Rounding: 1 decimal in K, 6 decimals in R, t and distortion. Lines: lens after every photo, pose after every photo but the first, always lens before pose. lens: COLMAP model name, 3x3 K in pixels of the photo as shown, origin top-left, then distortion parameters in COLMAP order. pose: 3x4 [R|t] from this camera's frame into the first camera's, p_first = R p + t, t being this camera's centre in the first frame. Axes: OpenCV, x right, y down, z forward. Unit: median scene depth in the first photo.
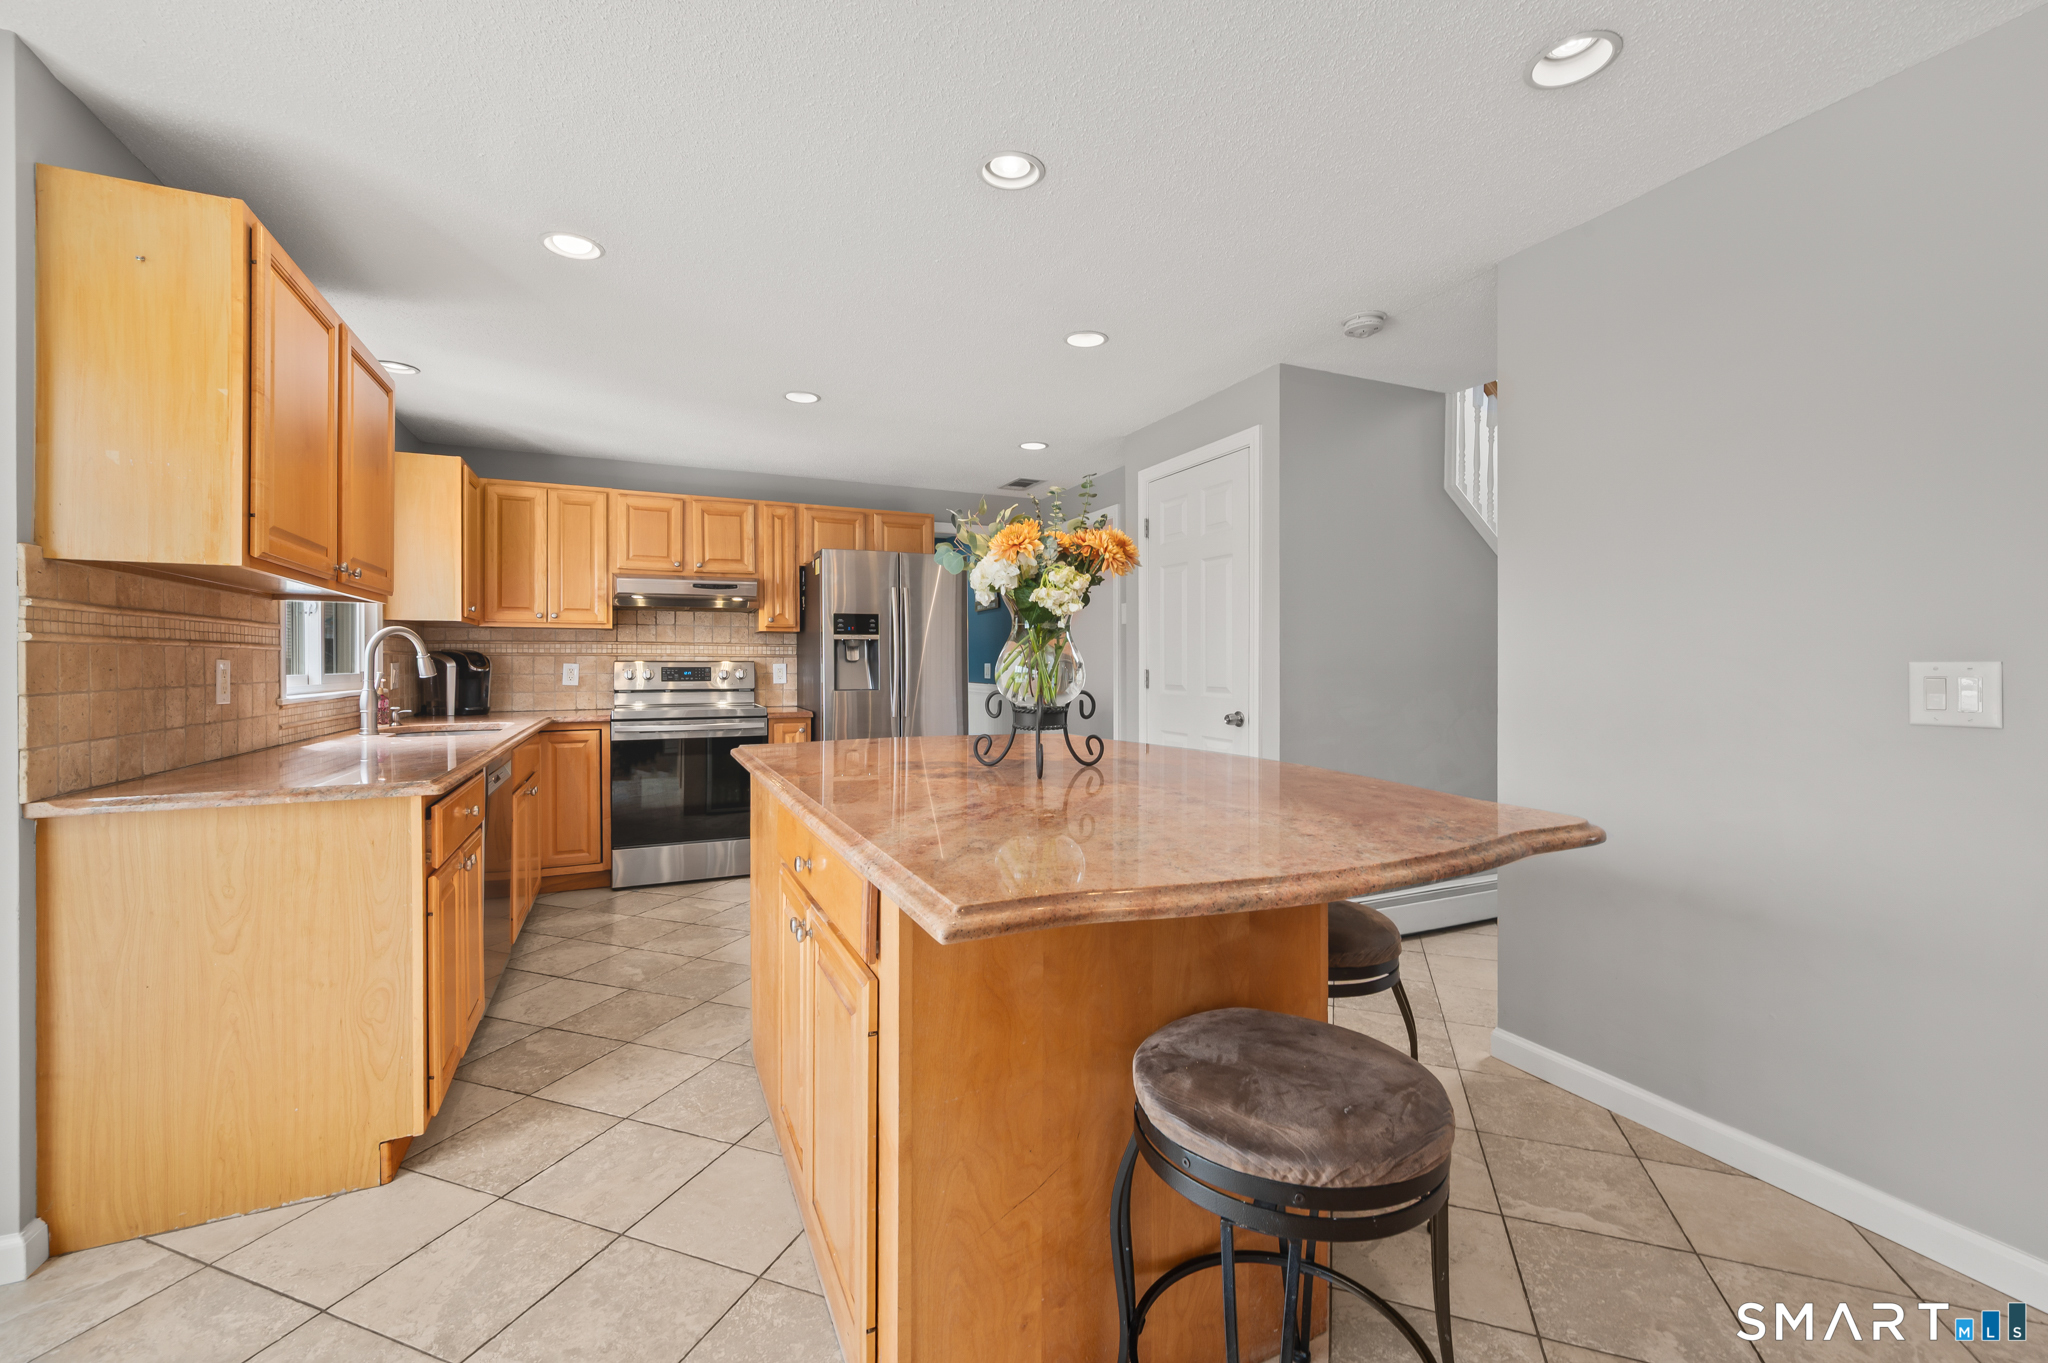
lens RADIAL K [[846.4, 0, 1058.0], [0, 846.4, 662.7], [0, 0, 1]] dist [0.021095, -0.006843]
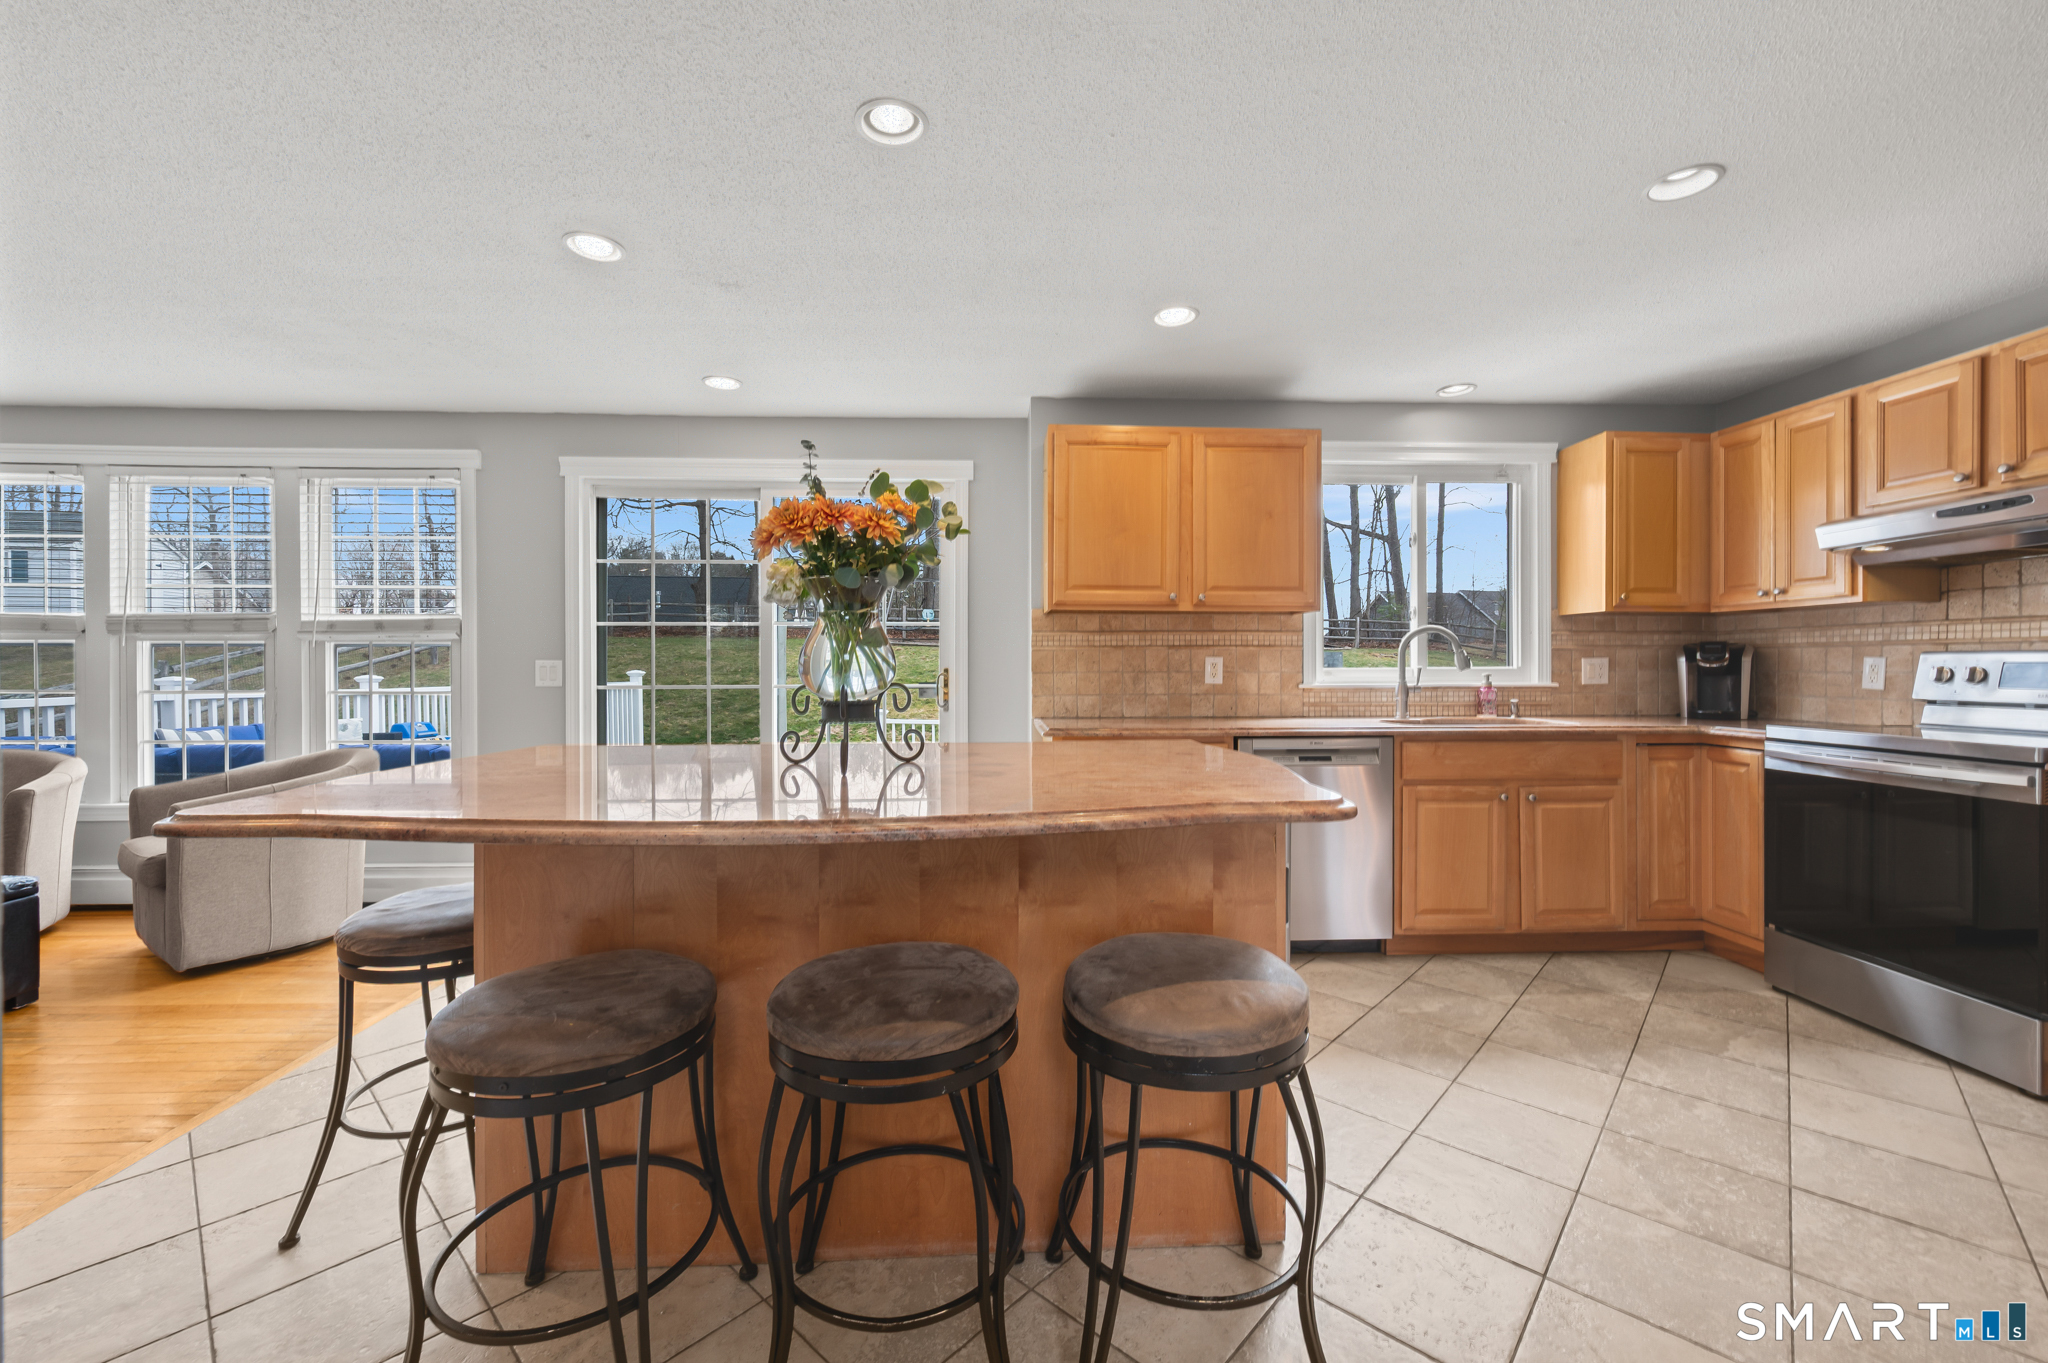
lens RADIAL K [[789.1, 0, 989.9], [0, 789.1, 672.0], [0, 0, 1]] dist [-0.004195, 0.000186]
pose [[-0.431633, 0.008303, -0.902011, 0.310033], [0.002862, 0.999965, 0.007835, 0.006456], [0.902045, 0.000801, -0.431642, 0.684838]]
